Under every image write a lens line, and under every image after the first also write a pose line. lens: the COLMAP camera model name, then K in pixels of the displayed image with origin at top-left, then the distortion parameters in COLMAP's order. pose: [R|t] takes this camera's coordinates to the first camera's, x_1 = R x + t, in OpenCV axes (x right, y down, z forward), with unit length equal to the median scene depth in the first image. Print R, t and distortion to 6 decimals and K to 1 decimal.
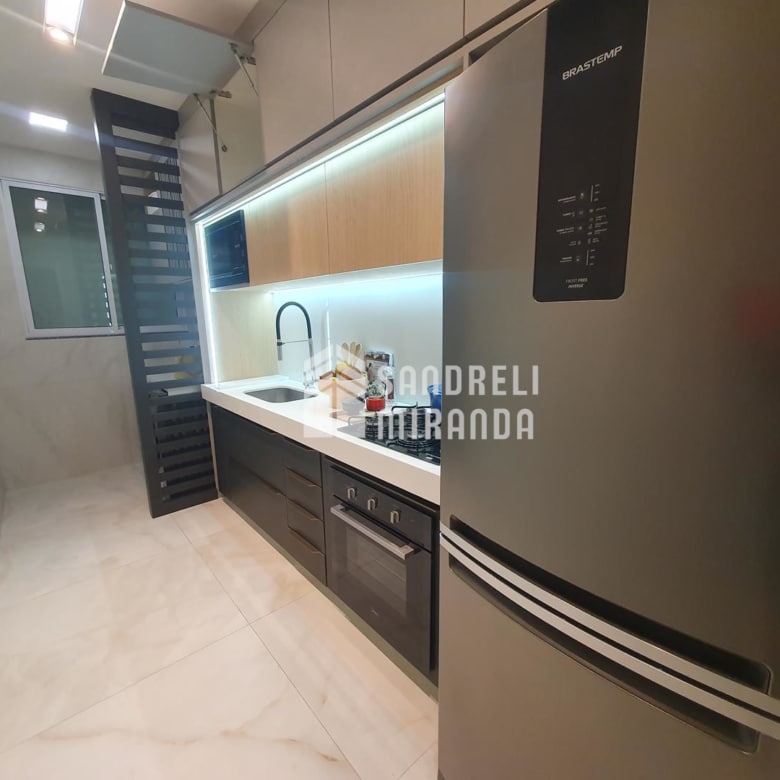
lens RADIAL K [[408.9, 0, 390.1], [0, 408.9, 389.6], [0, 0, 1]] dist [0.003102, -0.001661]
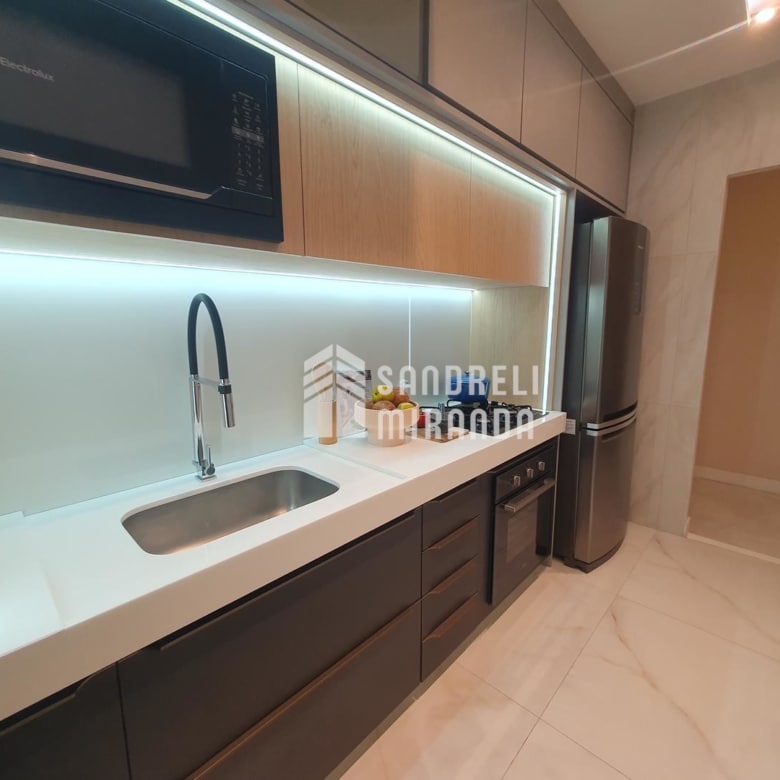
lens RADIAL K [[408.9, 0, 389.8], [0, 408.9, 388.7], [0, 0, 1]] dist [0.003102, -0.001661]
pose [[-0.085802, -0.143487, 0.985926, -0.971504], [0.199142, 0.967136, 0.158083, -0.199492], [-0.976207, 0.209903, -0.054408, 1.165764]]
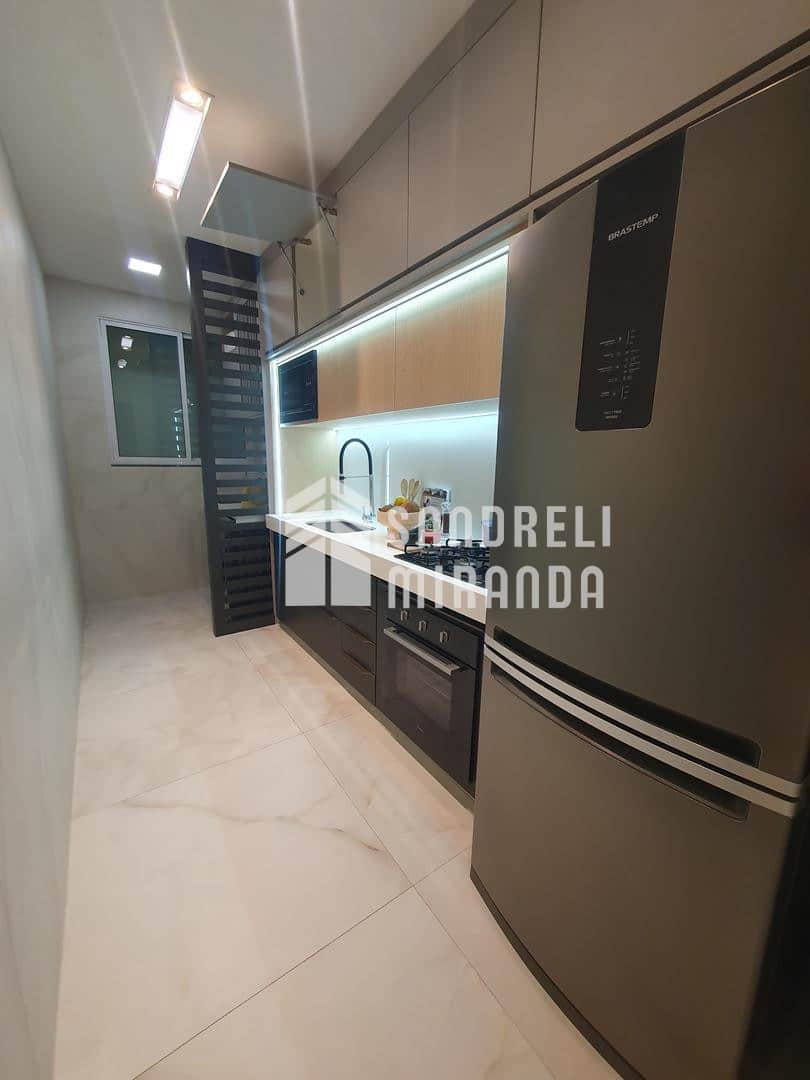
lens RADIAL K [[425.1, 0, 407.1], [0, 425.1, 535.3], [0, 0, 1]] dist [0.002534, 0.000026]
pose [[0.994485, 0.054379, -0.089677, 0.001468], [-0.055114, 0.998464, -0.005739, 0.045236], [0.089227, 0.010650, 0.995954, -0.092968]]
